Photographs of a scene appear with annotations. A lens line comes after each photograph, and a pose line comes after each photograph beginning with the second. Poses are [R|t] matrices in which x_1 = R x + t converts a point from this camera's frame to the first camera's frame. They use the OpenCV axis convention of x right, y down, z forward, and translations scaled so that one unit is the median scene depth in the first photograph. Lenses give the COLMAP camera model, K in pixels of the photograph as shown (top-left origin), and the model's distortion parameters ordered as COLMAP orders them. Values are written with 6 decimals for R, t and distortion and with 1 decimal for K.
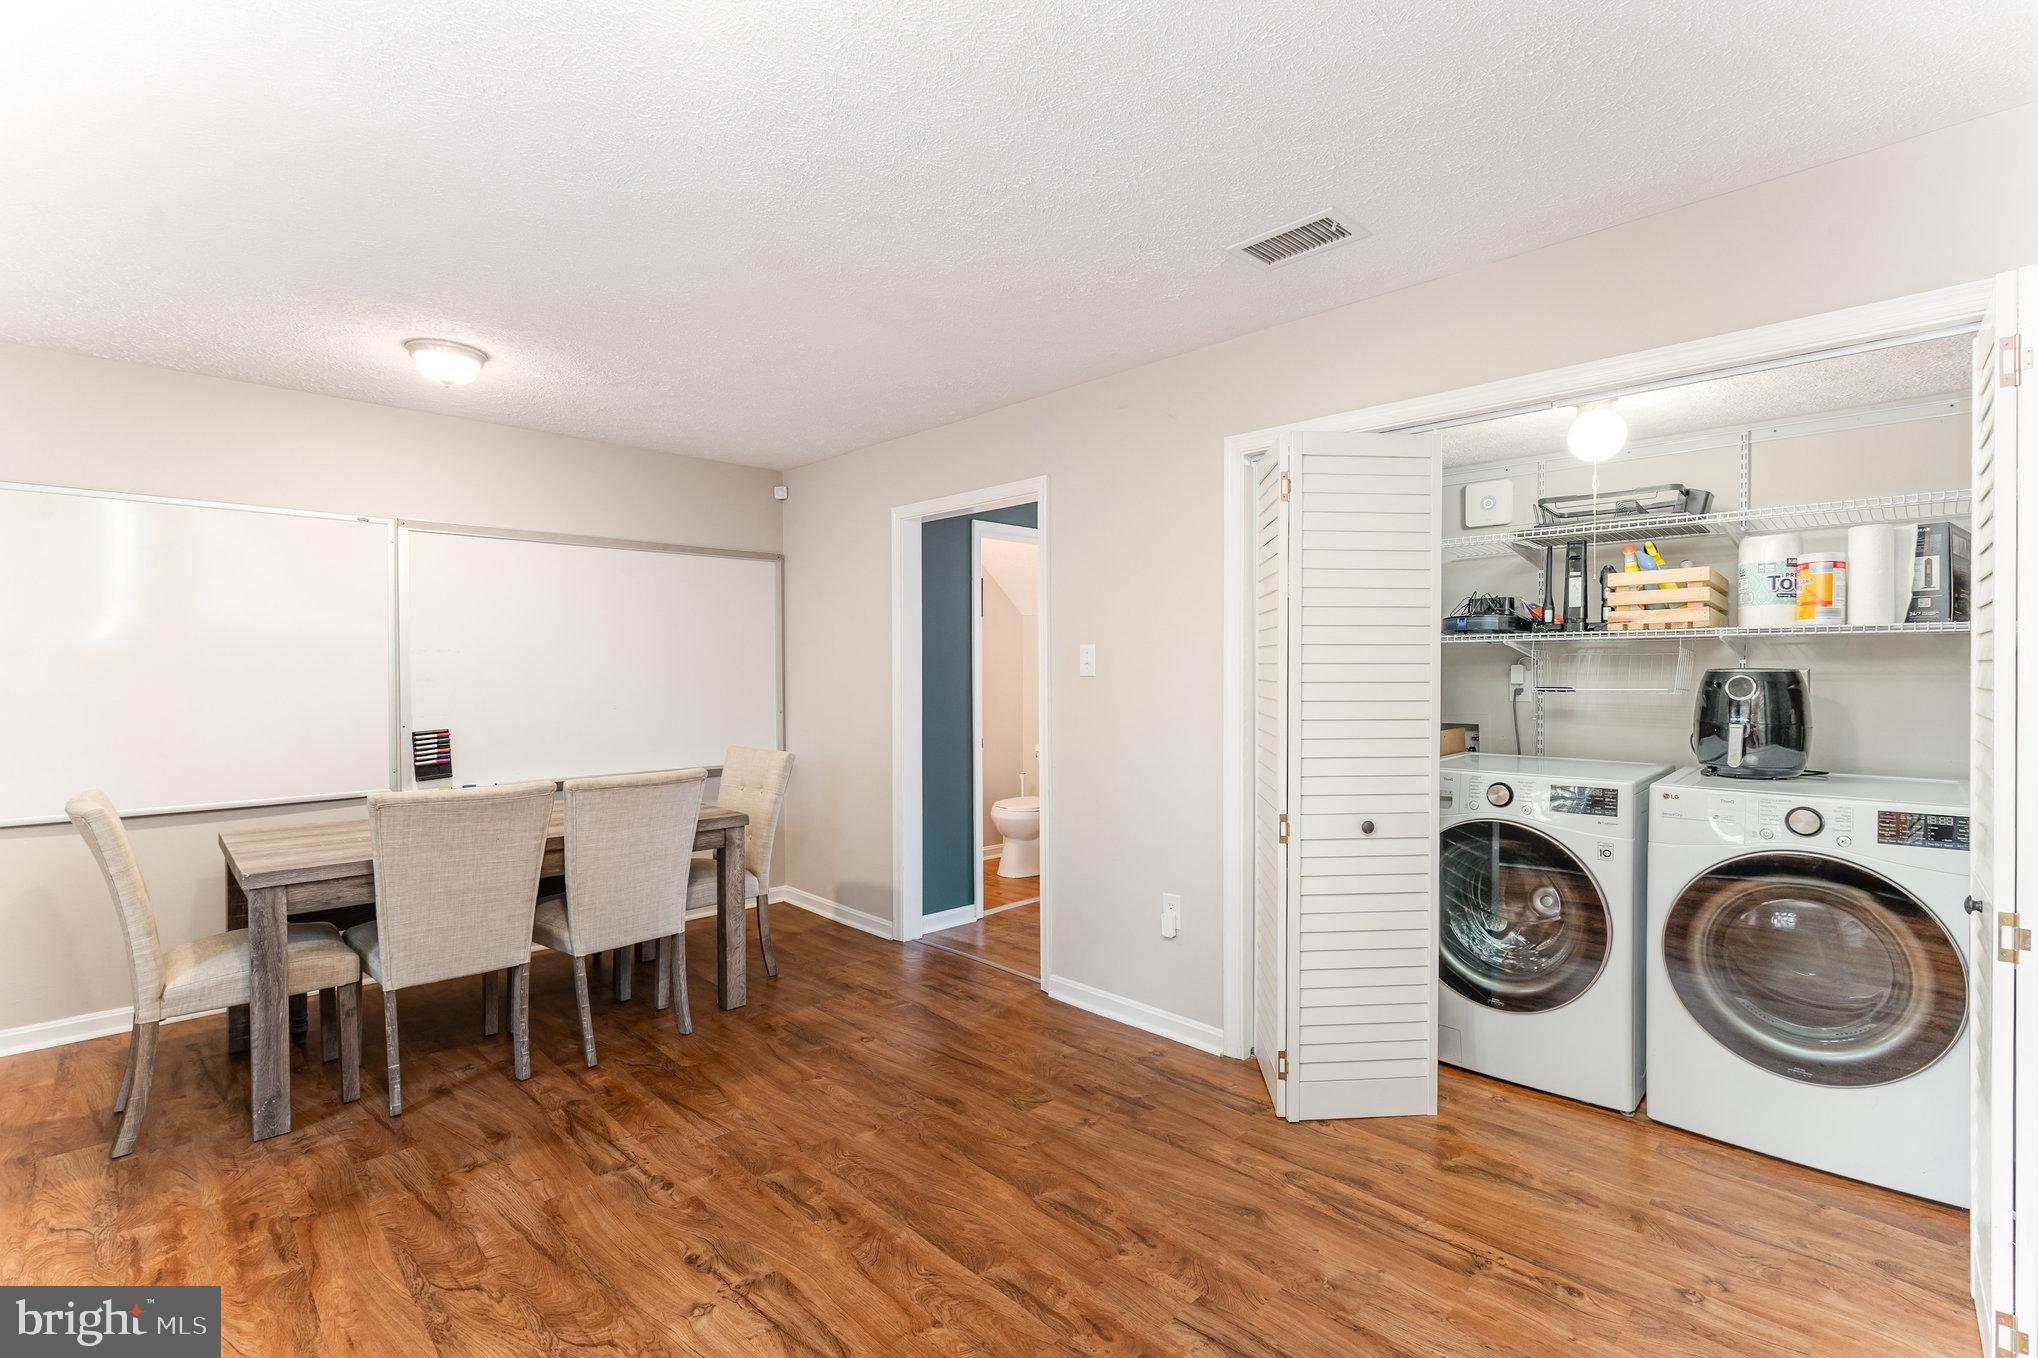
lens RADIAL K [[916.2, 0, 1017.3], [0, 916.2, 688.3], [0, 0, 1]] dist [-0.003905, -0.000383]
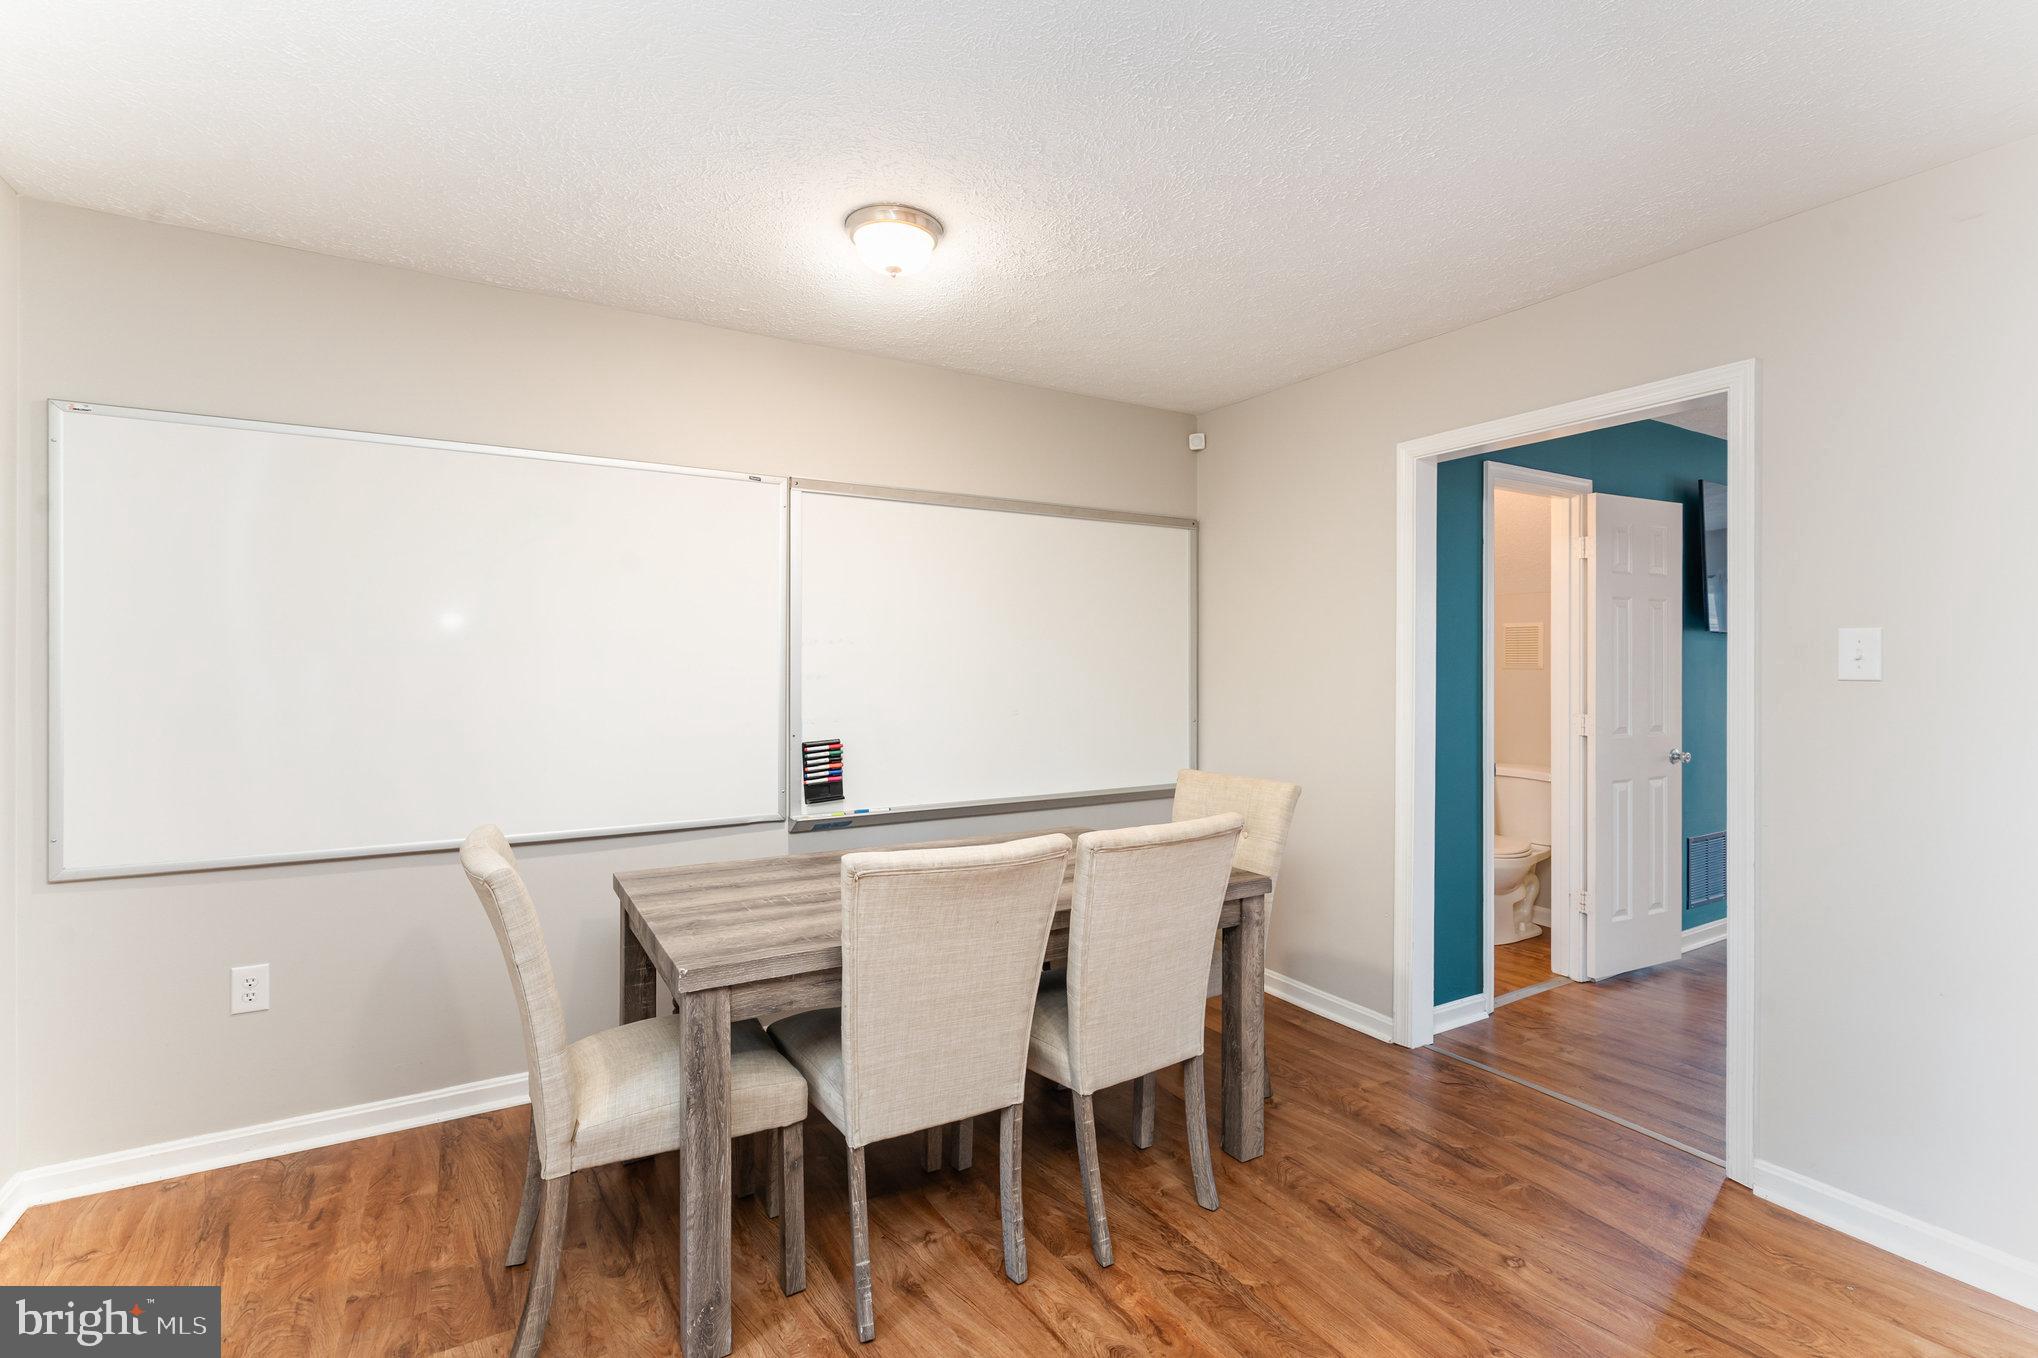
lens RADIAL K [[916.2, 0, 1011.3], [0, 916.2, 675.5], [0, 0, 1]] dist [-0.003905, -0.000383]
pose [[0.971447, 0.006562, -0.237168, -0.373765], [-0.008798, 0.999926, -0.008372, -0.007435], [0.237096, 0.010219, 0.971433, 0.331892]]
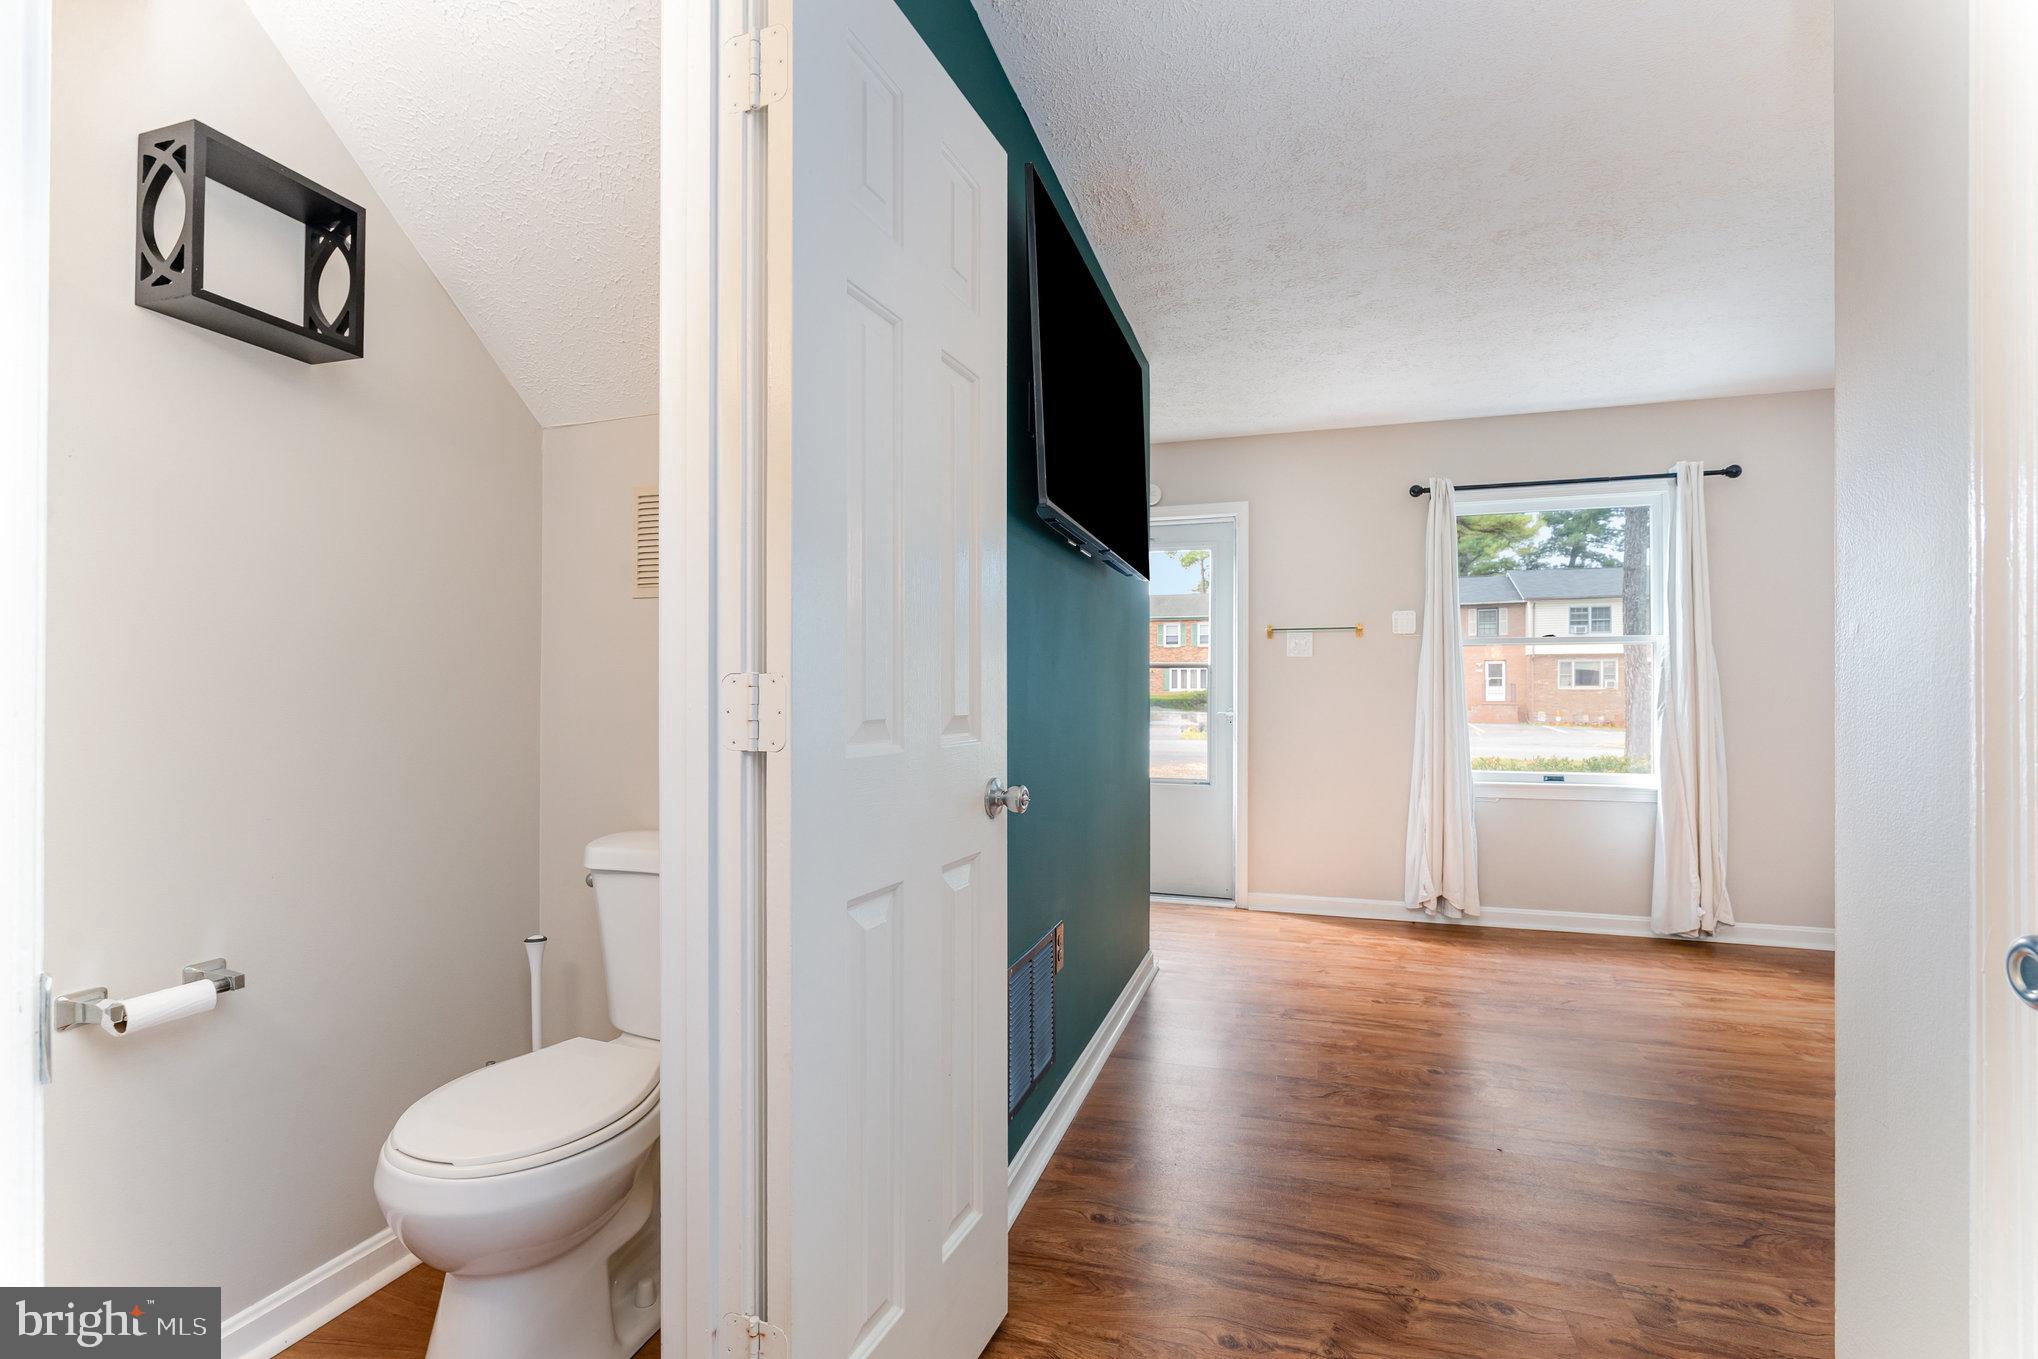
lens RADIAL K [[916.2, 0, 1004.0], [0, 916.2, 691.5], [0, 0, 1]] dist [-0.003905, -0.000383]
pose [[0.889818, 0.009864, 0.456208, 0.013263], [0.001934, 0.999676, -0.025386, 0.043239], [-0.456311, 0.023472, 0.889511, 1.376798]]
